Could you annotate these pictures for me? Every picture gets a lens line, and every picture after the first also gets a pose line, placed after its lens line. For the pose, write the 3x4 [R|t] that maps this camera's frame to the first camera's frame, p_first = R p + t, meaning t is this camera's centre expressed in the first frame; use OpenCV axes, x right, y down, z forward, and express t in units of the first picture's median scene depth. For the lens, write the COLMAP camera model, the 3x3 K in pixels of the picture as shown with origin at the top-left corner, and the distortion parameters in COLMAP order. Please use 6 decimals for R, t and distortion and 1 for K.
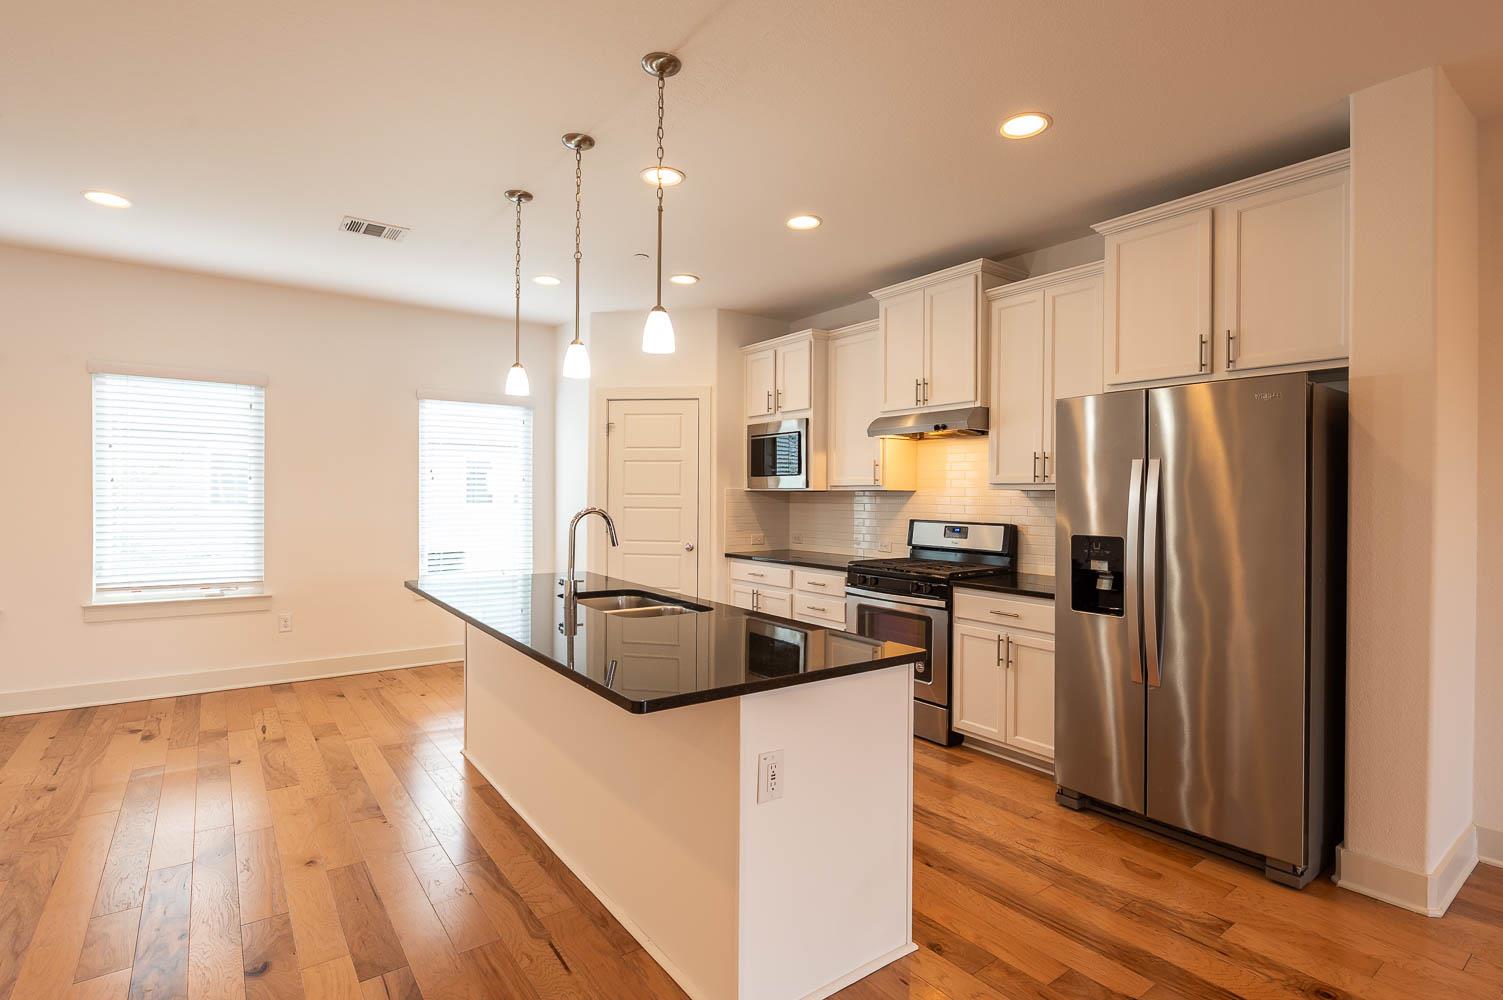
lens RADIAL K [[732.1, 0, 747.0], [0, 732.1, 496.1], [0, 0, 1]] dist [-0.004902, -0.001357]
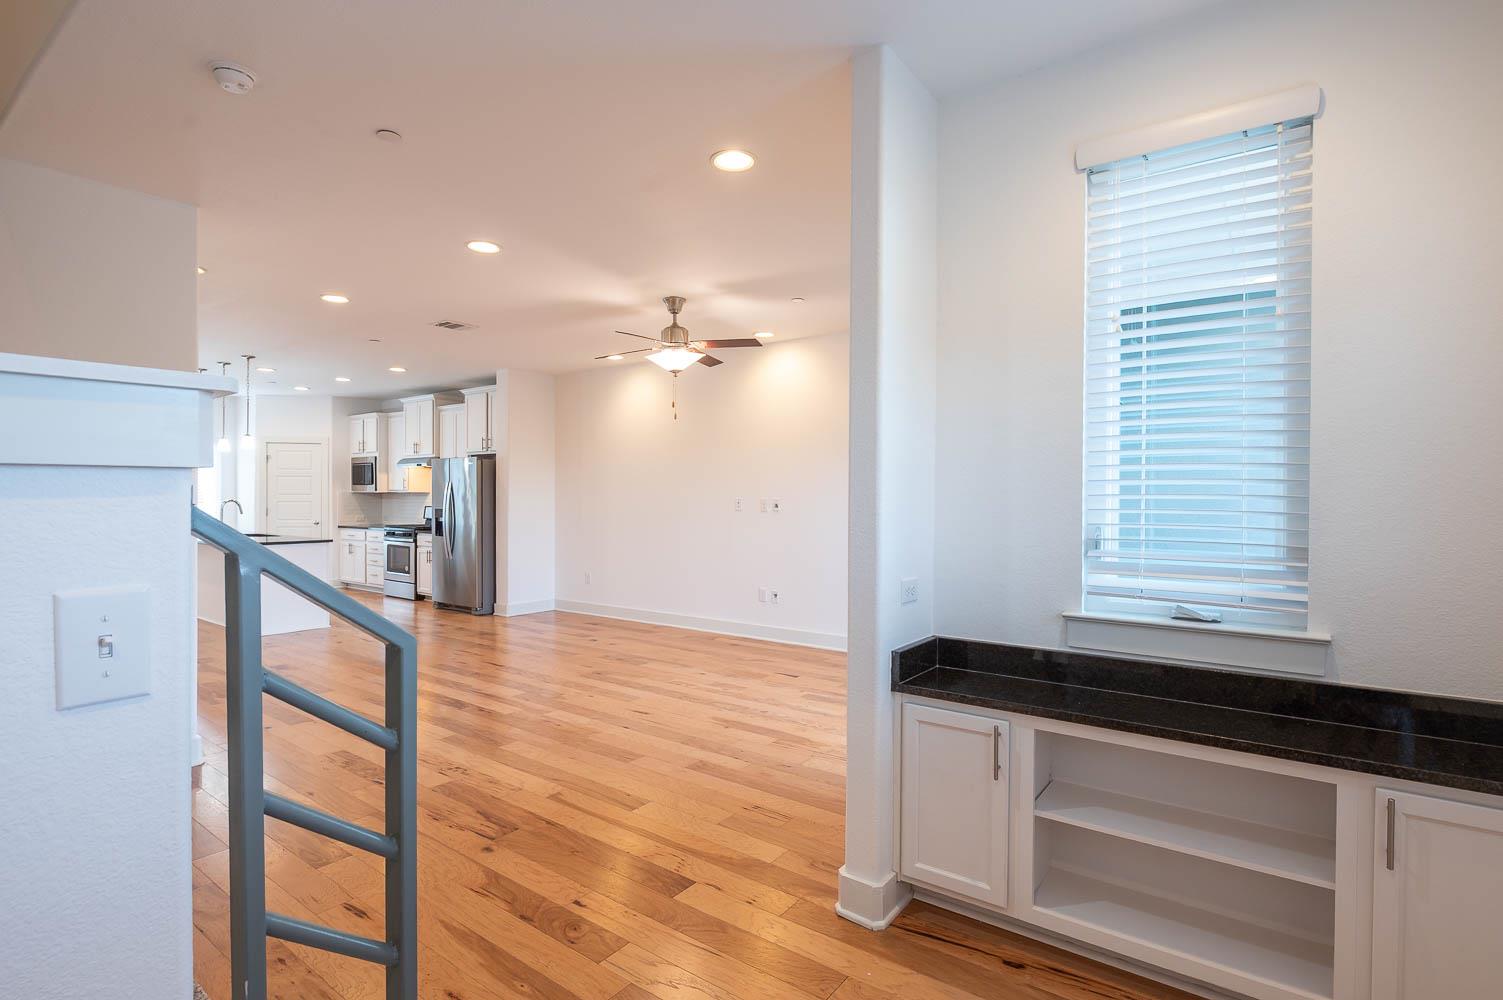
lens RADIAL K [[732.1, 0, 762.1], [0, 732.1, 503.2], [0, 0, 1]] dist [-0.004902, -0.001357]
pose [[0.954492, -0.005119, 0.298194, 0.503143], [0.003013, 0.999967, 0.007521, 0.010504], [-0.298222, -0.006280, 0.954476, -1.253146]]
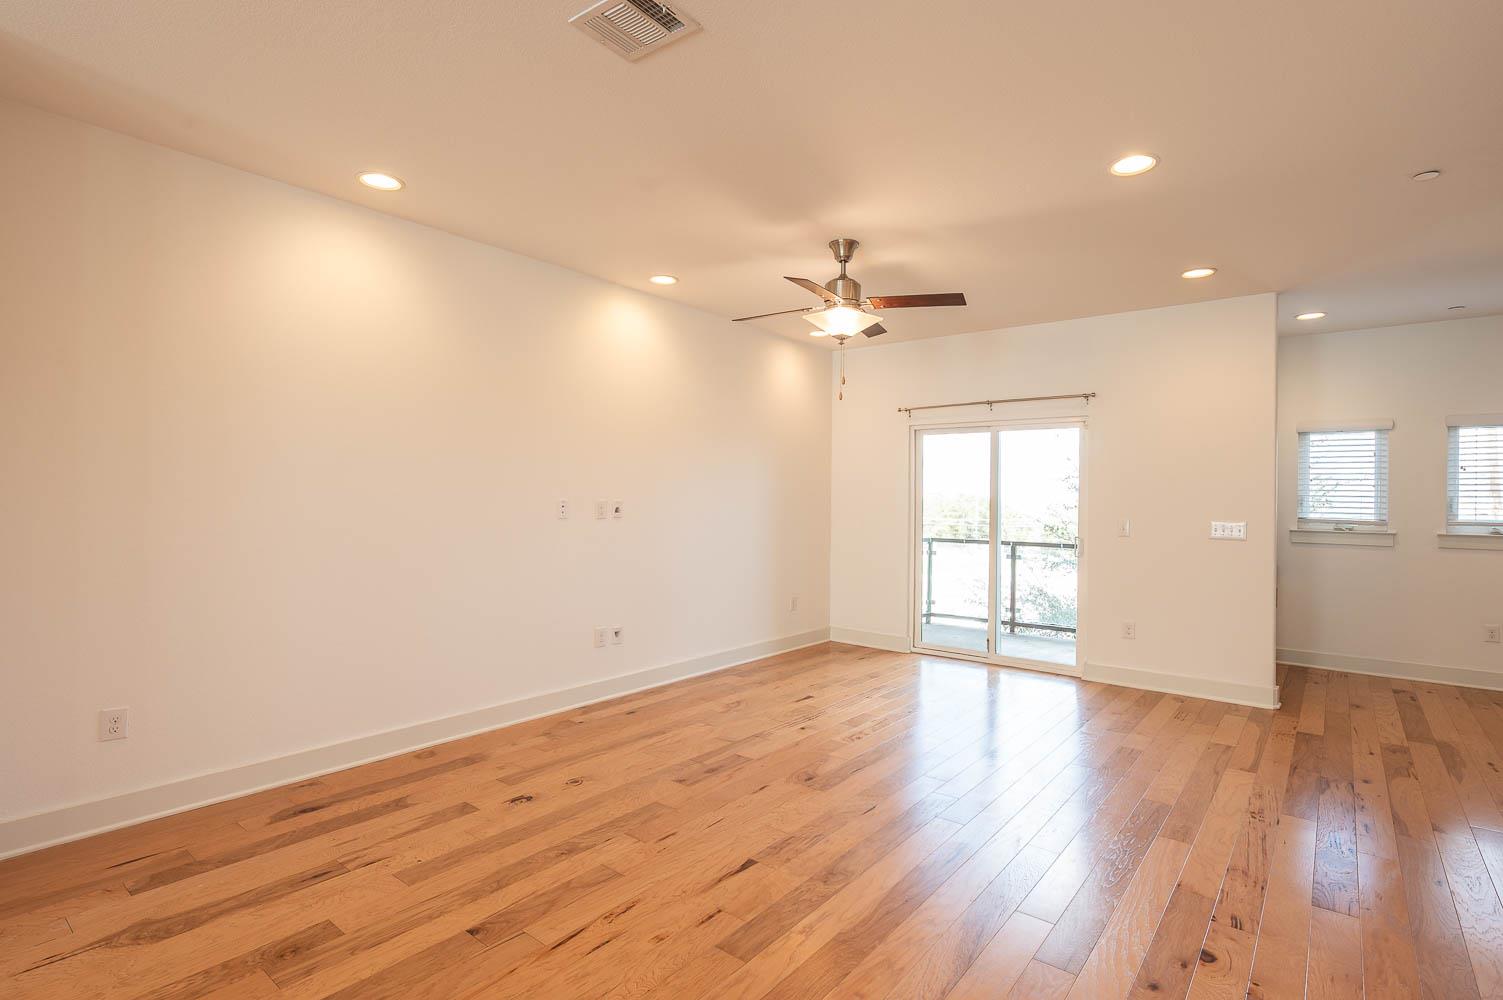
lens RADIAL K [[732.1, 0, 757.6], [0, 732.1, 502.8], [0, 0, 1]] dist [-0.004902, -0.001357]
pose [[-0.258050, -0.012123, 0.966055, -0.757304], [-0.005766, 0.999923, 0.011008, -0.003252], [-0.966114, -0.002730, -0.258100, 1.773500]]
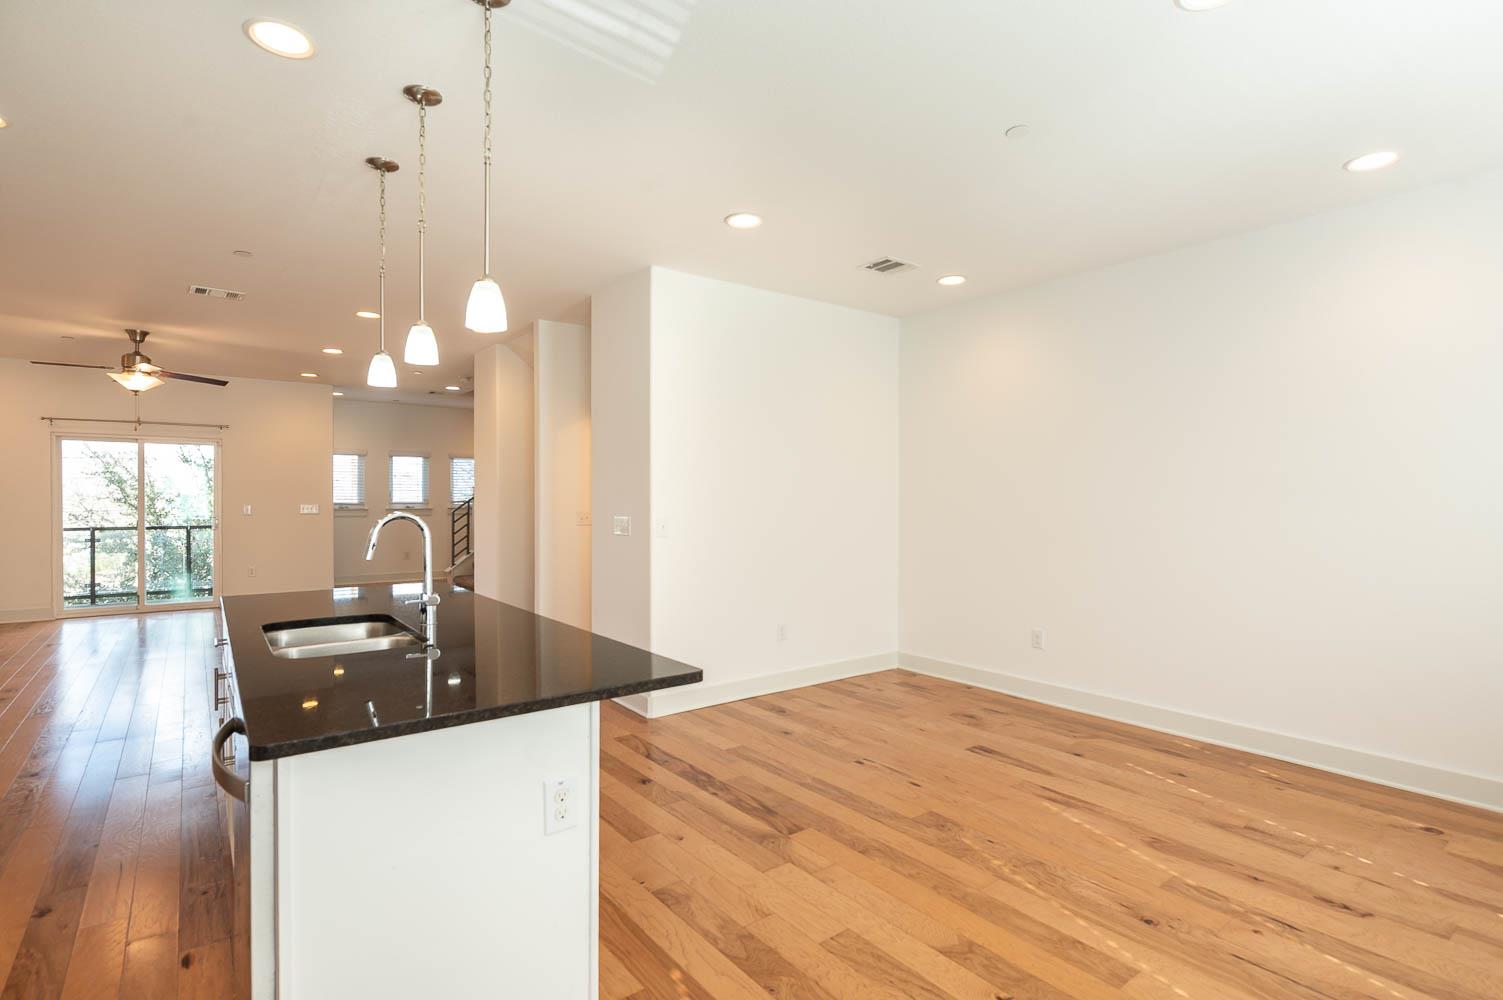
lens RADIAL K [[732.1, 0, 753.0], [0, 732.1, 498.8], [0, 0, 1]] dist [-0.004902, -0.001357]
pose [[-0.999848, -0.009360, -0.014709, -1.414415], [-0.009519, 0.999897, 0.010781, -0.029869], [0.014607, 0.010919, -0.999834, 3.981281]]
